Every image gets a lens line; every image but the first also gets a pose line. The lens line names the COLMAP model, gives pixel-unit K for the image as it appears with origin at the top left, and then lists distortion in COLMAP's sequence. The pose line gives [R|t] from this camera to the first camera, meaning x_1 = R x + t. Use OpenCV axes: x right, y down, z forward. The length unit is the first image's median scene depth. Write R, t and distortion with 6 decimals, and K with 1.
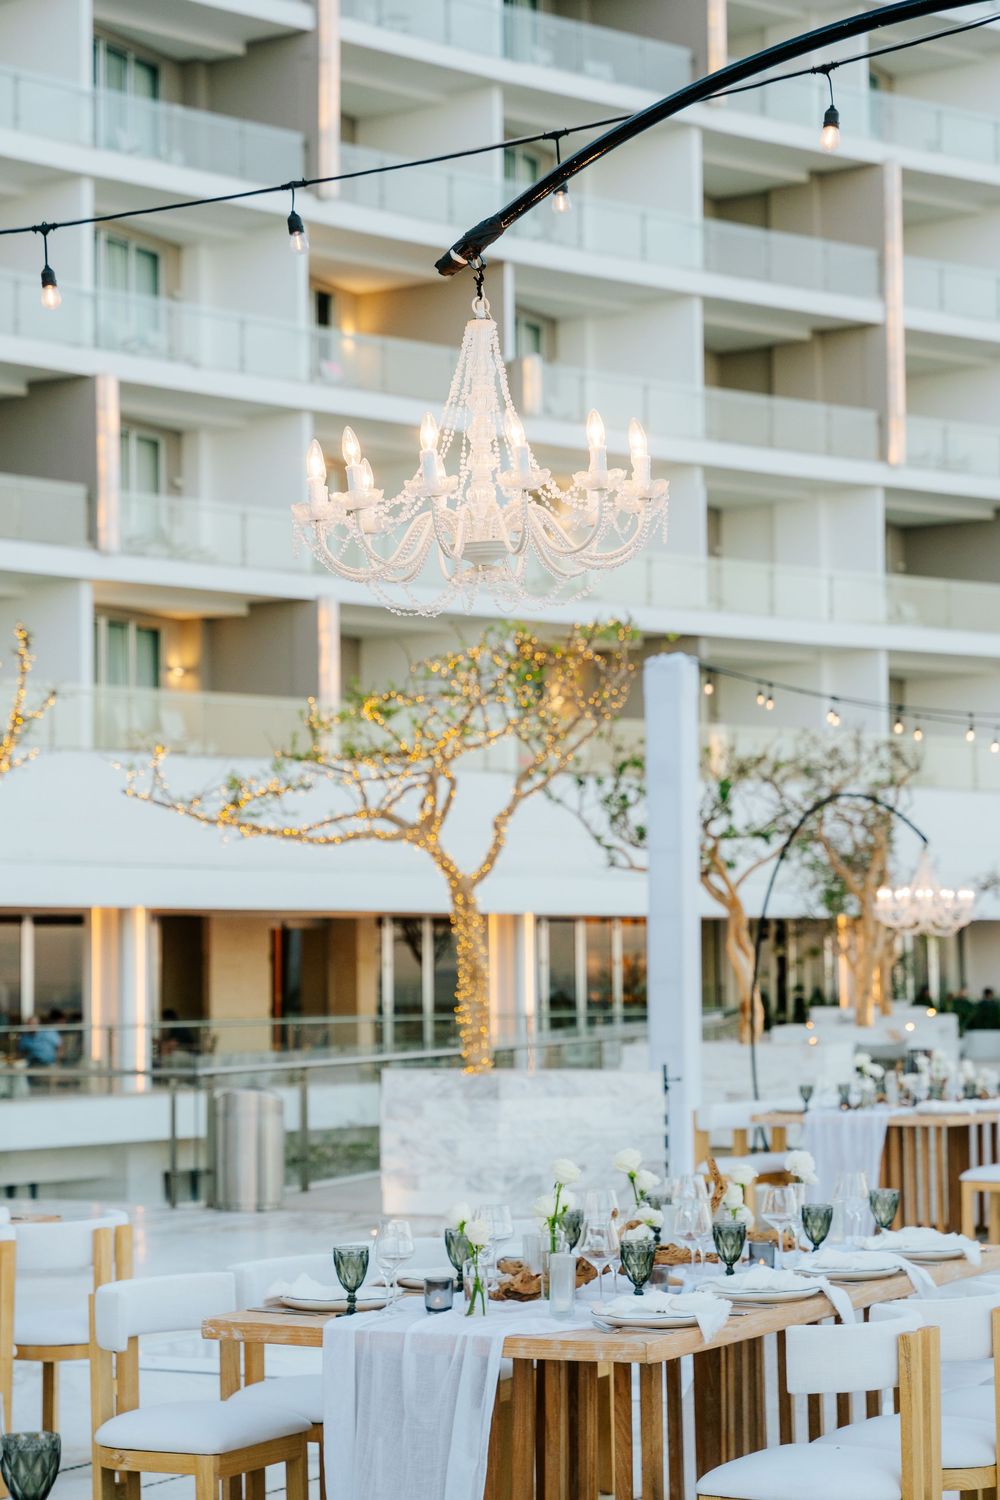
lens RADIAL K [[2944.2, 0, 500.0], [0, 2944.2, 750.0], [0, 0, 1]] dist [-0.001319, 0.063565]
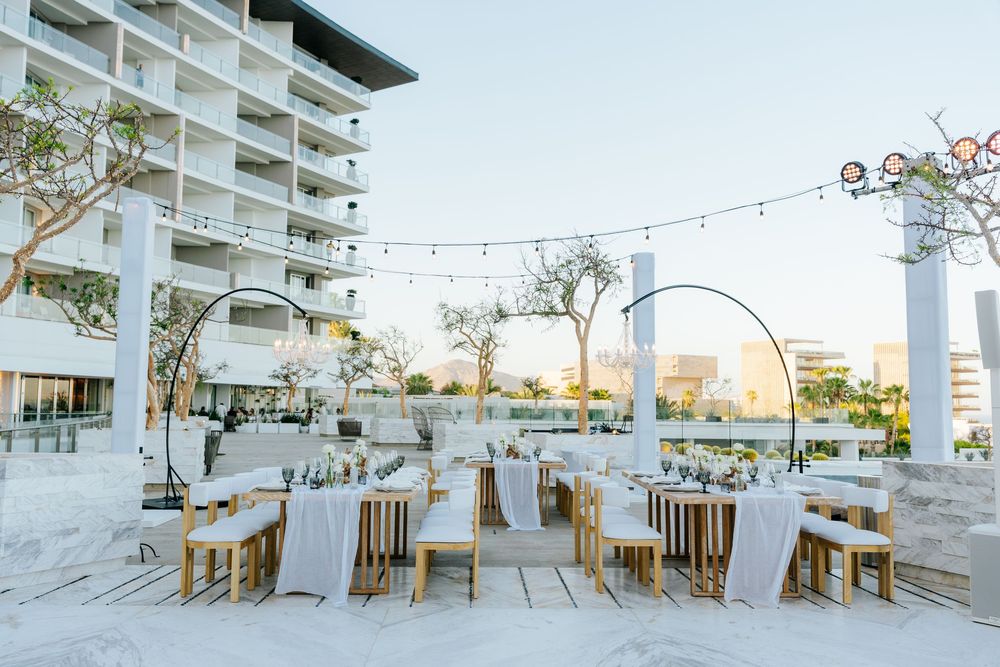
lens RADIAL K [[831.3, 0, 500.0], [0, 831.3, 333.5], [0, 0, 1]] dist [-0.002756, -0.002342]
pose [[0.856835, 0.064299, 0.511566, -0.001505], [-0.057925, 0.997917, -0.028409, 0.020271], [-0.512327, -0.005290, 0.858774, 0.215313]]
